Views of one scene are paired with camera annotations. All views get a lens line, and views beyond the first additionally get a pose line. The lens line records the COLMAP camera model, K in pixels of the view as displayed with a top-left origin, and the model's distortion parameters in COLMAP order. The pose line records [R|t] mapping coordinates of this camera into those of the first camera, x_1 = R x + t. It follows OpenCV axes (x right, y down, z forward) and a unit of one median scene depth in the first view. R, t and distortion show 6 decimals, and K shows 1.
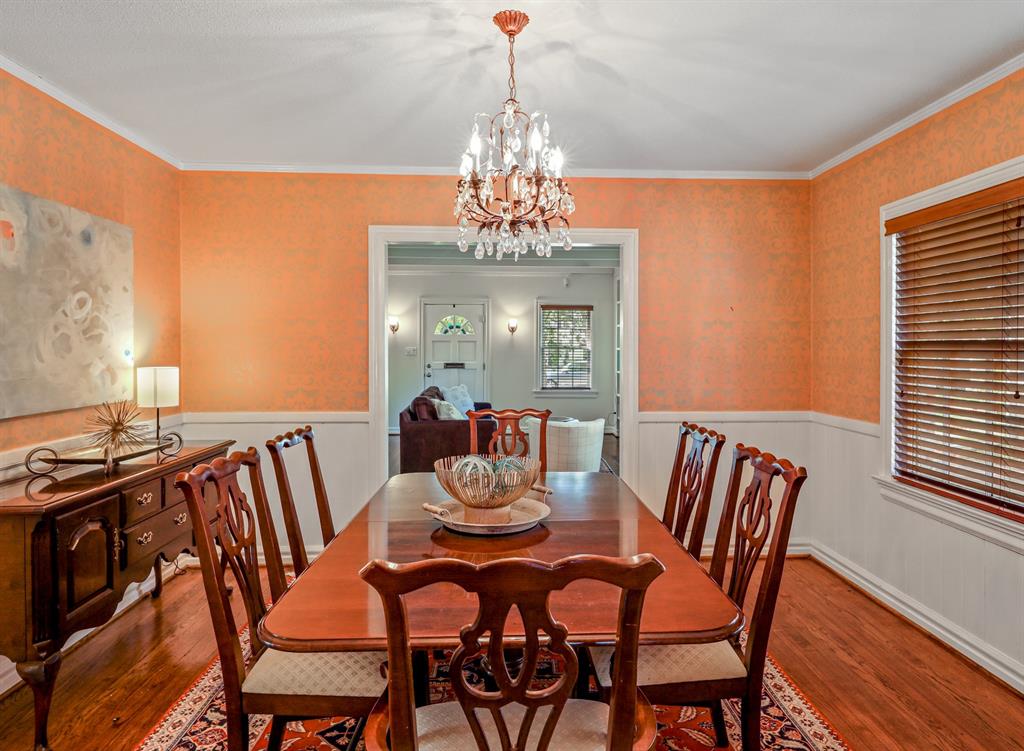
lens RADIAL K [[621.3, 0, 528.3], [0, 621.3, 350.7], [0, 0, 1]] dist [0.000146, -0.000027]
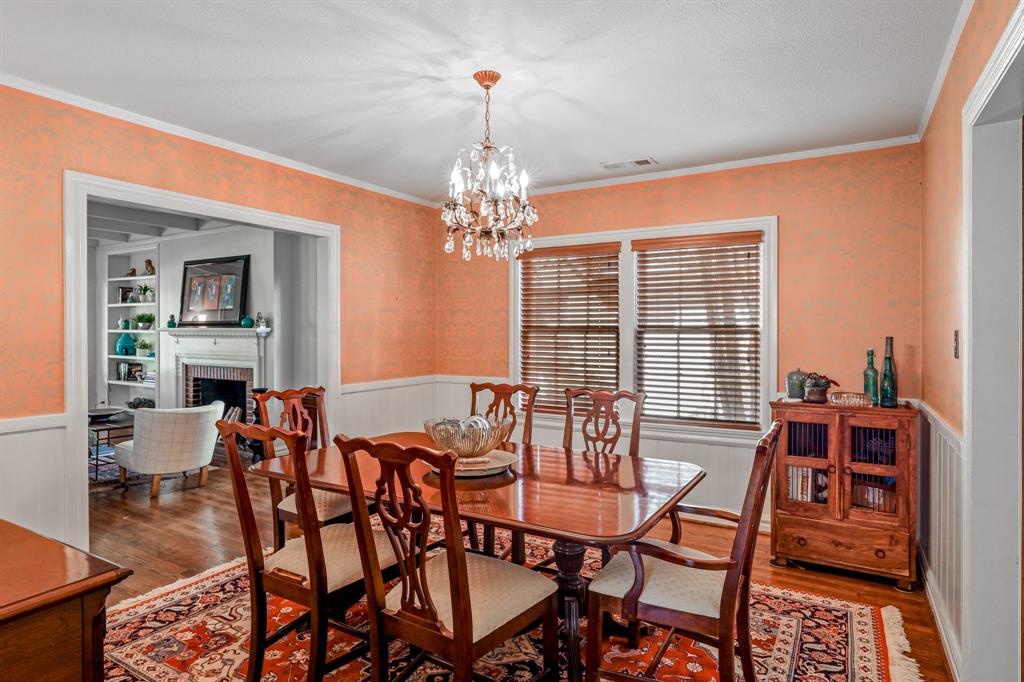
lens RADIAL K [[575.9, 0, 490.4], [0, 575.9, 328.7], [0, 0, 1]] dist [-0.003557, 0.000101]
pose [[0.568976, 0.000758, 0.822354, -0.538274], [0.004934, 0.999978, -0.004335, 0.000363], [-0.822339, 0.006524, 0.568960, 0.165247]]
